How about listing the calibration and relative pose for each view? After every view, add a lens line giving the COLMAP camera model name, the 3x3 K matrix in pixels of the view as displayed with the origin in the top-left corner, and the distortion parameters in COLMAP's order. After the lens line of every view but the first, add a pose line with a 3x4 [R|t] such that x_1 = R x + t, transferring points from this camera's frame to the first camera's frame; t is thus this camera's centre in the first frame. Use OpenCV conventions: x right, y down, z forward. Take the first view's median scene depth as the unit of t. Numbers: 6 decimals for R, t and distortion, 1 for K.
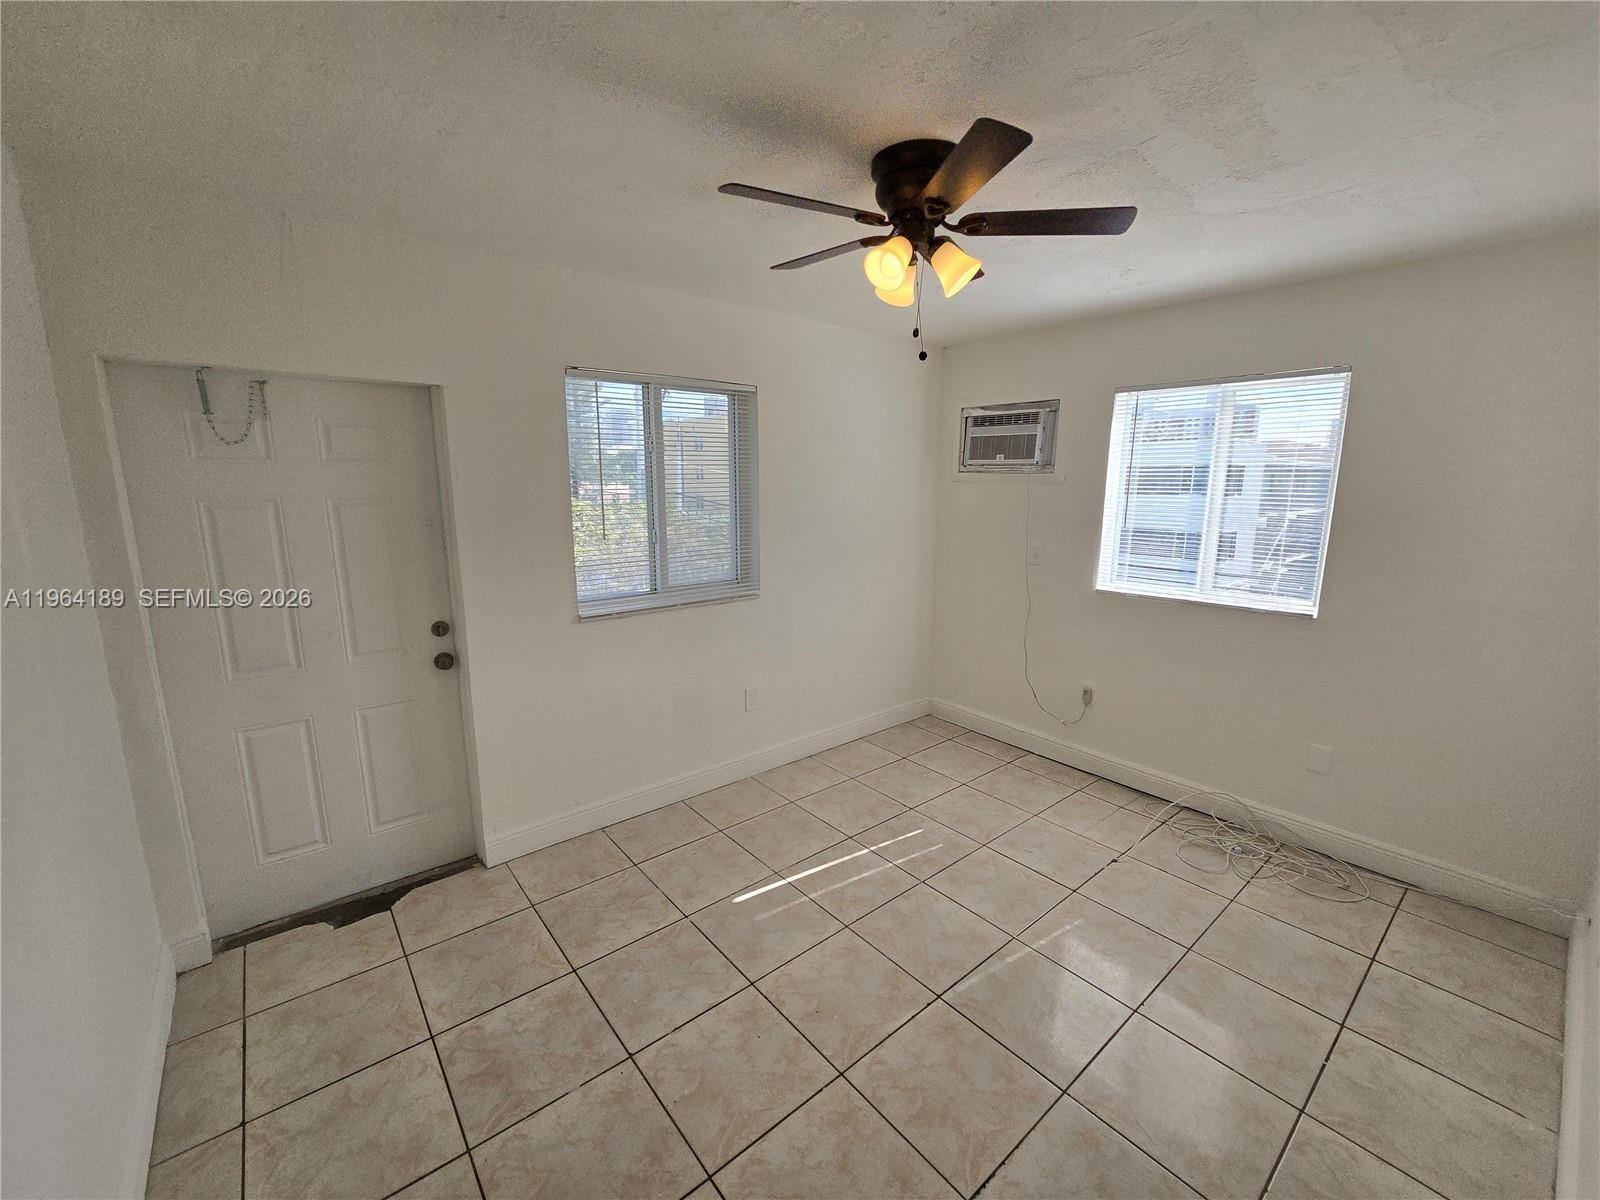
lens RADIAL K [[644.7, 0, 801.5], [0, 644.7, 606.7], [0, 0, 1]] dist [-0.015164, -0.000040]
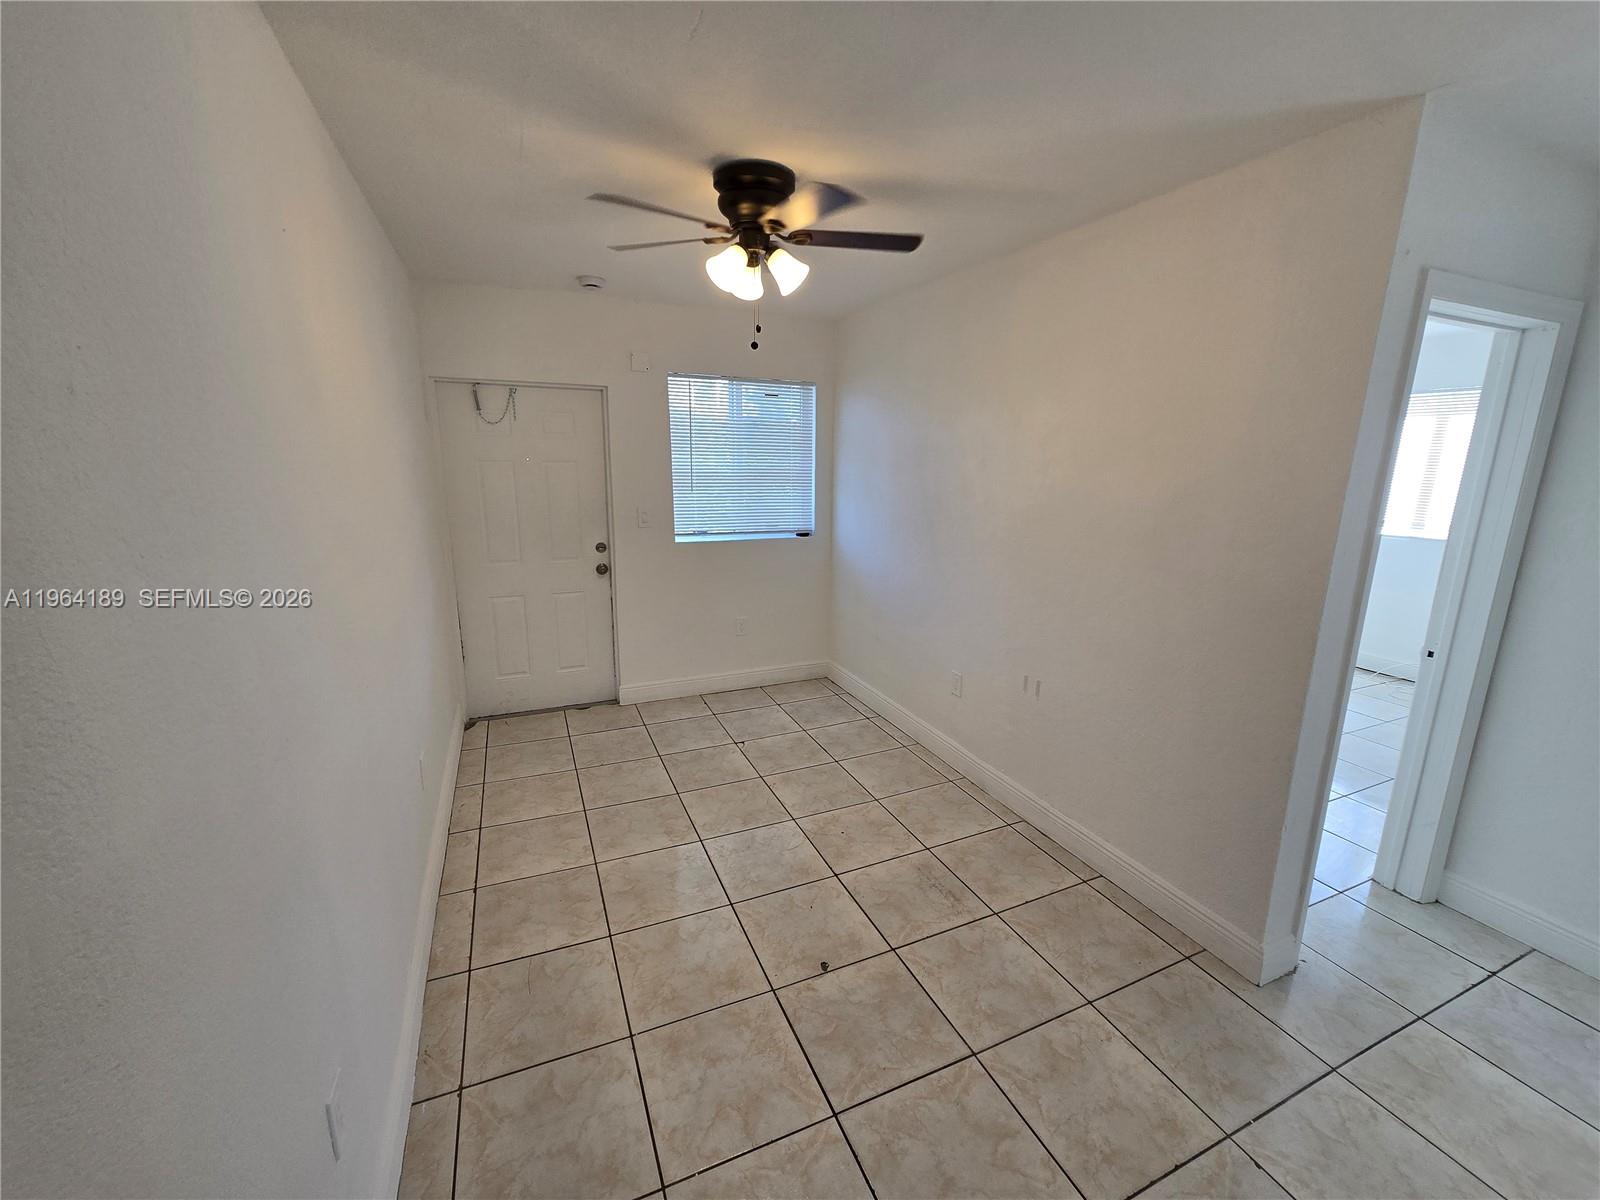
lens RADIAL K [[656.2, 0, 804.0], [0, 656.2, 600.8], [0, 0, 1]] dist [-0.001408, -0.000686]
pose [[0.962080, 0.062056, -0.265614, 0.209036], [-0.055153, 0.997920, 0.033376, 0.053897], [0.267133, -0.017461, 0.963502, -0.241154]]
